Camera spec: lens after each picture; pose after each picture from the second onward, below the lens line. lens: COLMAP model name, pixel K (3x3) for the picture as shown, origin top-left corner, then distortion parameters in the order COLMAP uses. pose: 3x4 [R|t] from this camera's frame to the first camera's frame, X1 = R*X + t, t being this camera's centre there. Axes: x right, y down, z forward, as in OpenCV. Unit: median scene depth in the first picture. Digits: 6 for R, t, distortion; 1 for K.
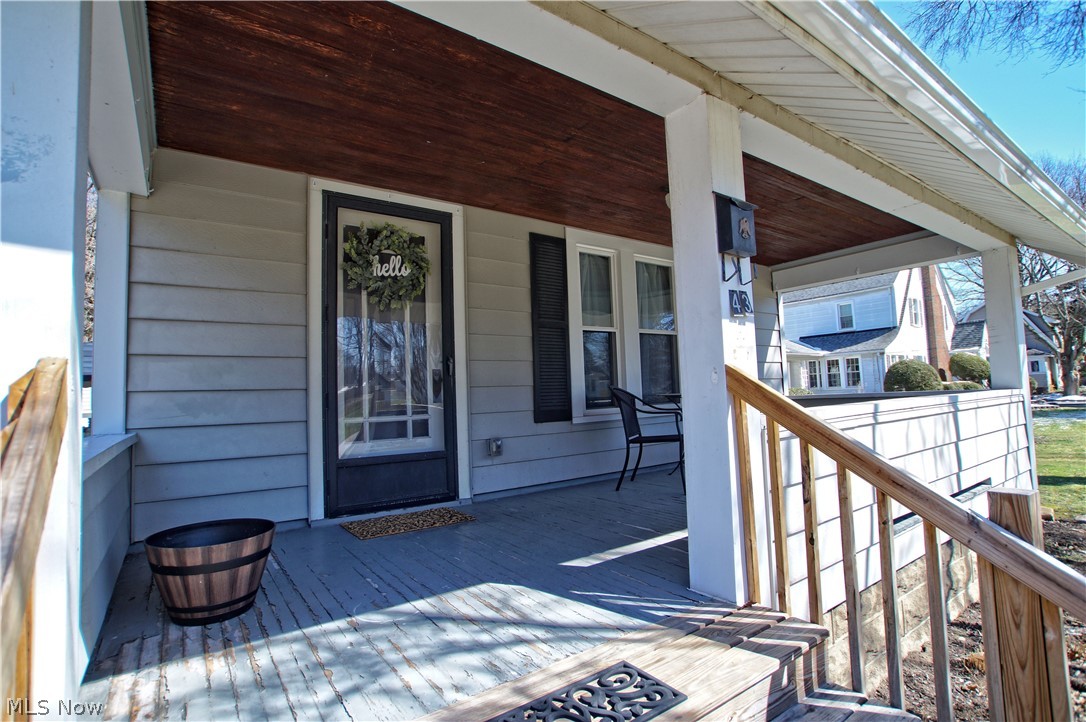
lens RADIAL K [[518.5, 0, 543.0], [0, 518.5, 361.0], [0, 0, 1]] dist [-0.064958, 0.030217]
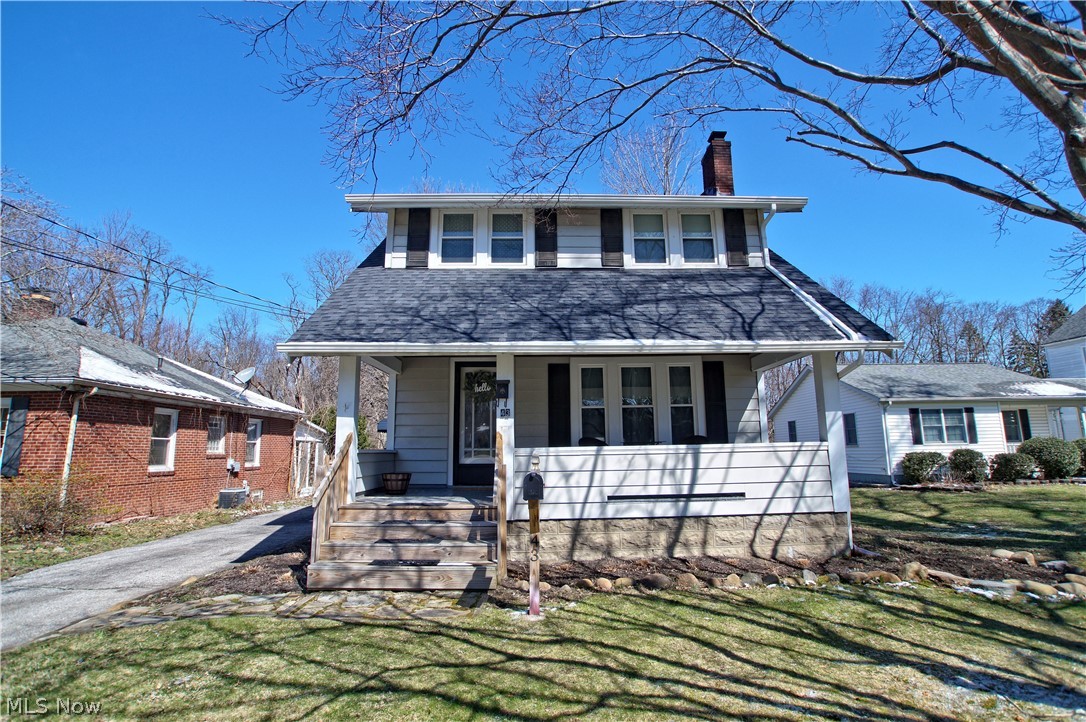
lens RADIAL K [[518.5, 0, 543.0], [0, 518.5, 361.0], [0, 0, 1]] dist [-0.064958, 0.030217]
pose [[0.834228, -0.056640, -0.548504, 1.397821], [0.016645, 0.996844, -0.077621, -0.118442], [0.551169, 0.055623, 0.832537, -0.972536]]
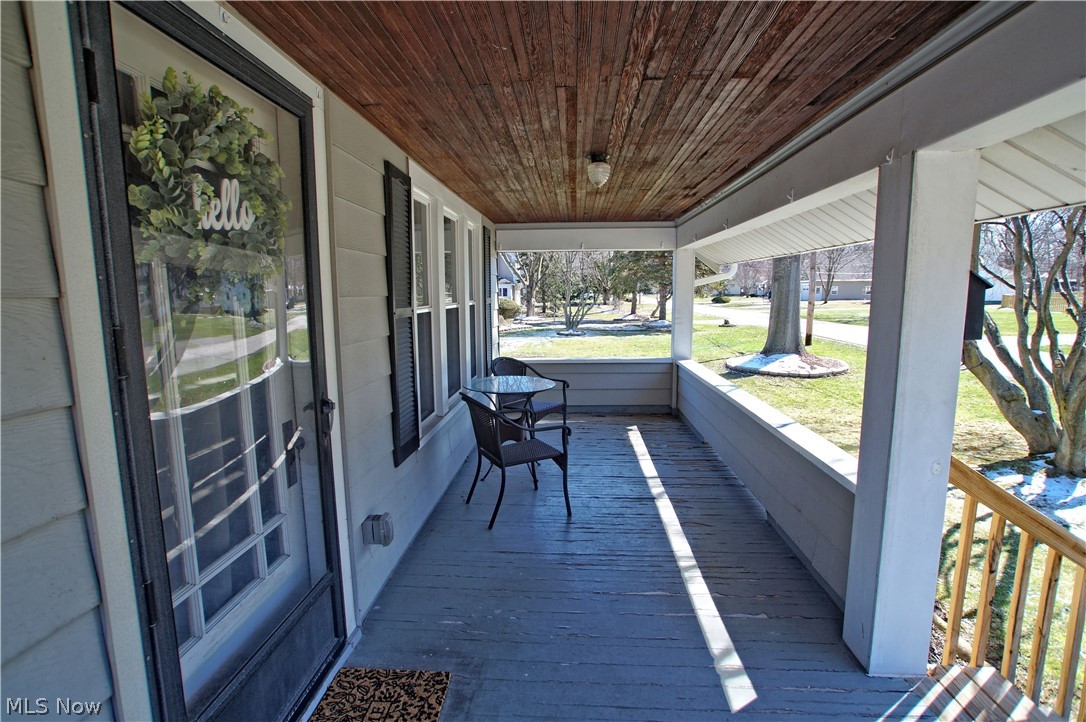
lens RADIAL K [[518.5, 0, 543.0], [0, 518.5, 361.0], [0, 0, 1]] dist [-0.064958, 0.030217]
pose [[0.629724, -0.068424, 0.773800, -0.496299], [-0.063817, 0.988189, 0.139316, -0.147236], [-0.774194, -0.137113, 0.617919, 0.596098]]
